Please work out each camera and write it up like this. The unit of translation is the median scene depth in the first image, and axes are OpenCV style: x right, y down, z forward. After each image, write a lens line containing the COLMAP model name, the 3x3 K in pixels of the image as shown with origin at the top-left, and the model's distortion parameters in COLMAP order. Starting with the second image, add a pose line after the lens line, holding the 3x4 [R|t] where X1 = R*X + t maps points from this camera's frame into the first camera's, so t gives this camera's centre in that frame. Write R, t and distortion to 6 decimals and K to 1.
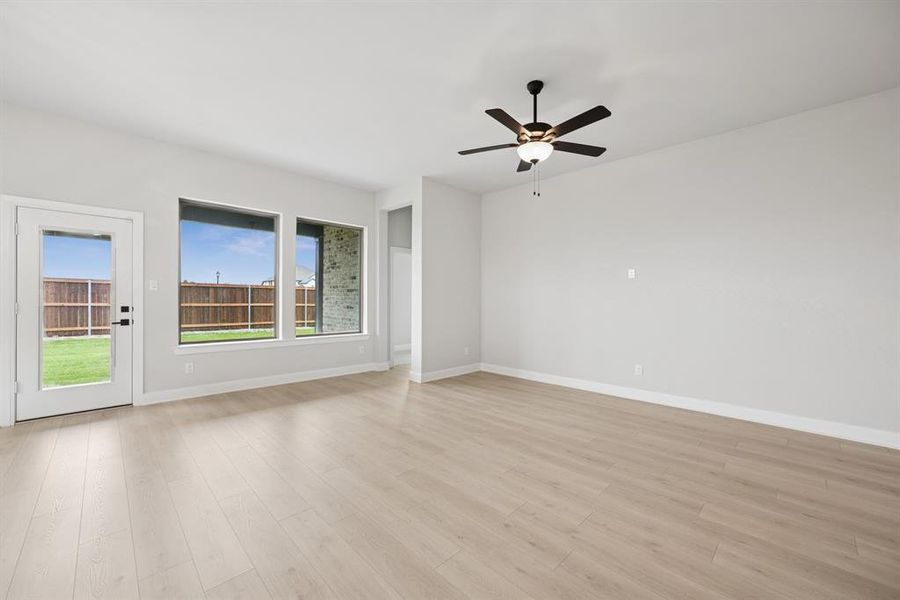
lens RADIAL K [[356.2, 0, 452.9], [0, 356.2, 301.2], [0, 0, 1]] dist [-0.016406, 0.007293]
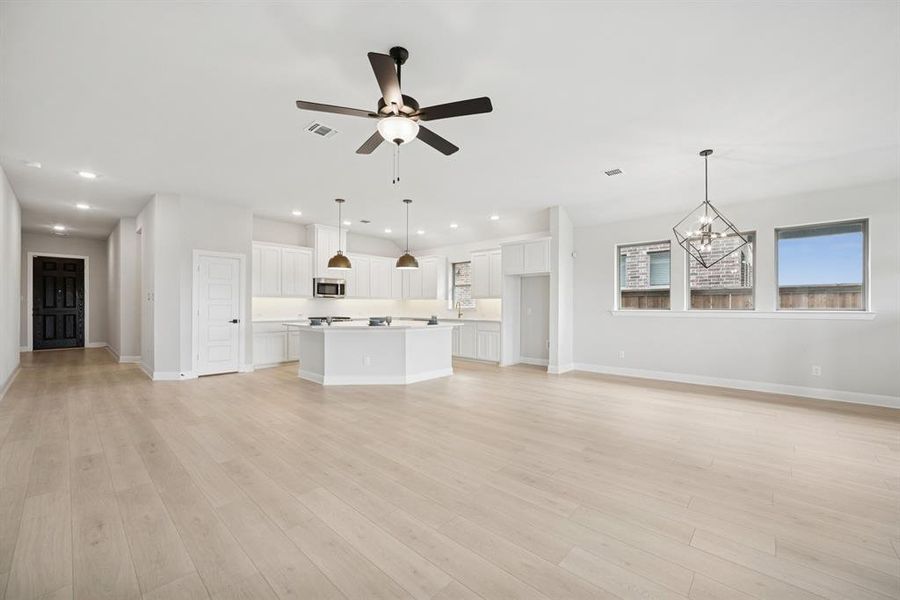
lens RADIAL K [[358.7, 0, 454.9], [0, 358.7, 304.2], [0, 0, 1]] dist [-0.009272, 0.000229]
pose [[-0.998780, -0.008775, -0.048601, 0.079459], [-0.008672, 0.999960, -0.002328, -0.002008], [0.048619, -0.001903, -0.998816, 1.114528]]
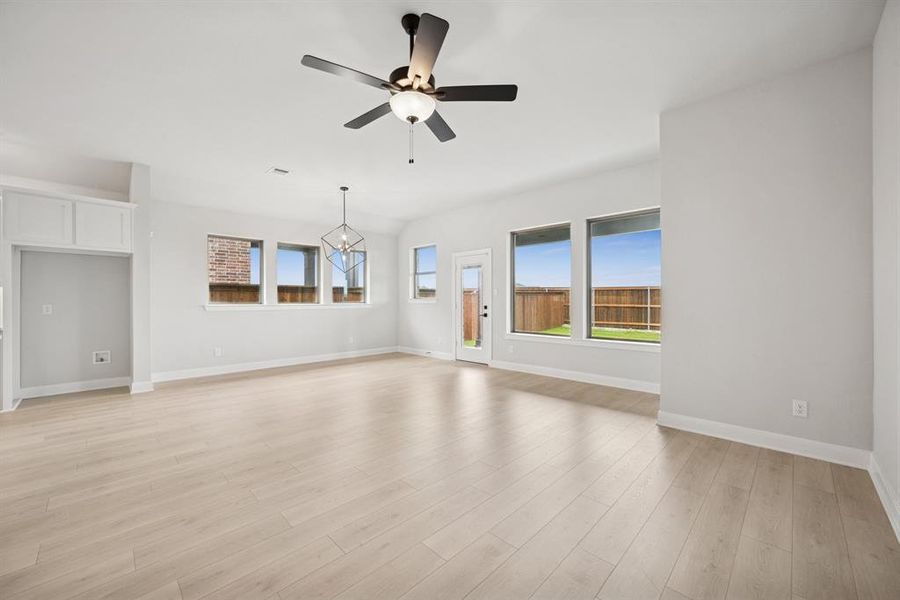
lens RADIAL K [[356.2, 0, 452.9], [0, 356.2, 301.2], [0, 0, 1]] dist [-0.016406, 0.007293]
pose [[0.004739, -0.006500, -0.999968, 0.600234], [-0.002084, 0.999977, -0.006509, 0.004579], [0.999987, 0.002115, 0.004726, 0.651802]]
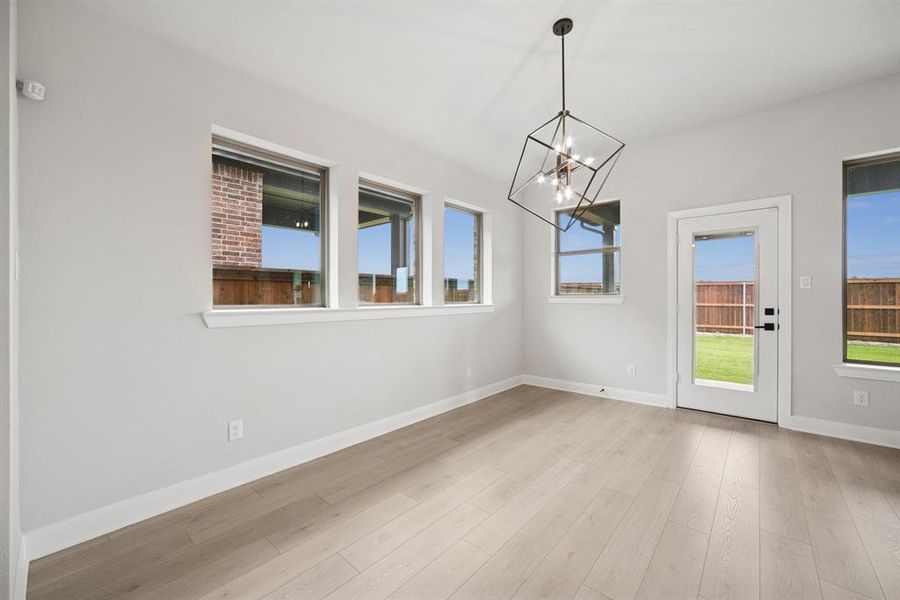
lens RADIAL K [[356.2, 0, 452.9], [0, 356.2, 301.2], [0, 0, 1]] dist [-0.016406, 0.007293]
pose [[0.073732, -0.001600, -0.997277, -0.093105], [0.000071, 0.999999, -0.001599, -0.001041], [0.997278, 0.000048, 0.073732, 0.124096]]
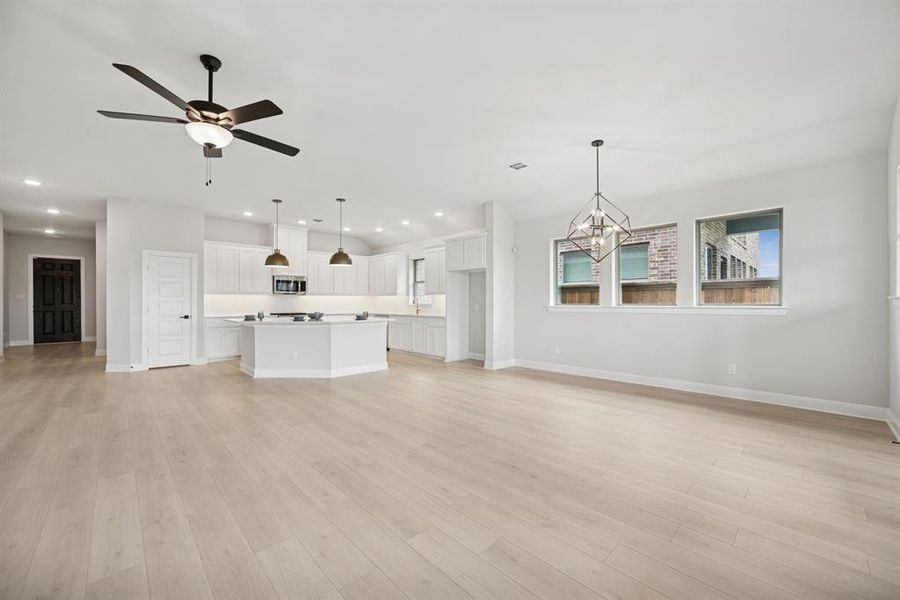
lens RADIAL K [[356.2, 0, 452.9], [0, 356.2, 301.2], [0, 0, 1]] dist [-0.016406, 0.007293]
pose [[-0.999797, -0.005549, 0.019352, -0.237051], [-0.005526, 0.999984, 0.001273, -0.004259], [-0.019359, 0.001165, -0.999812, 1.122871]]
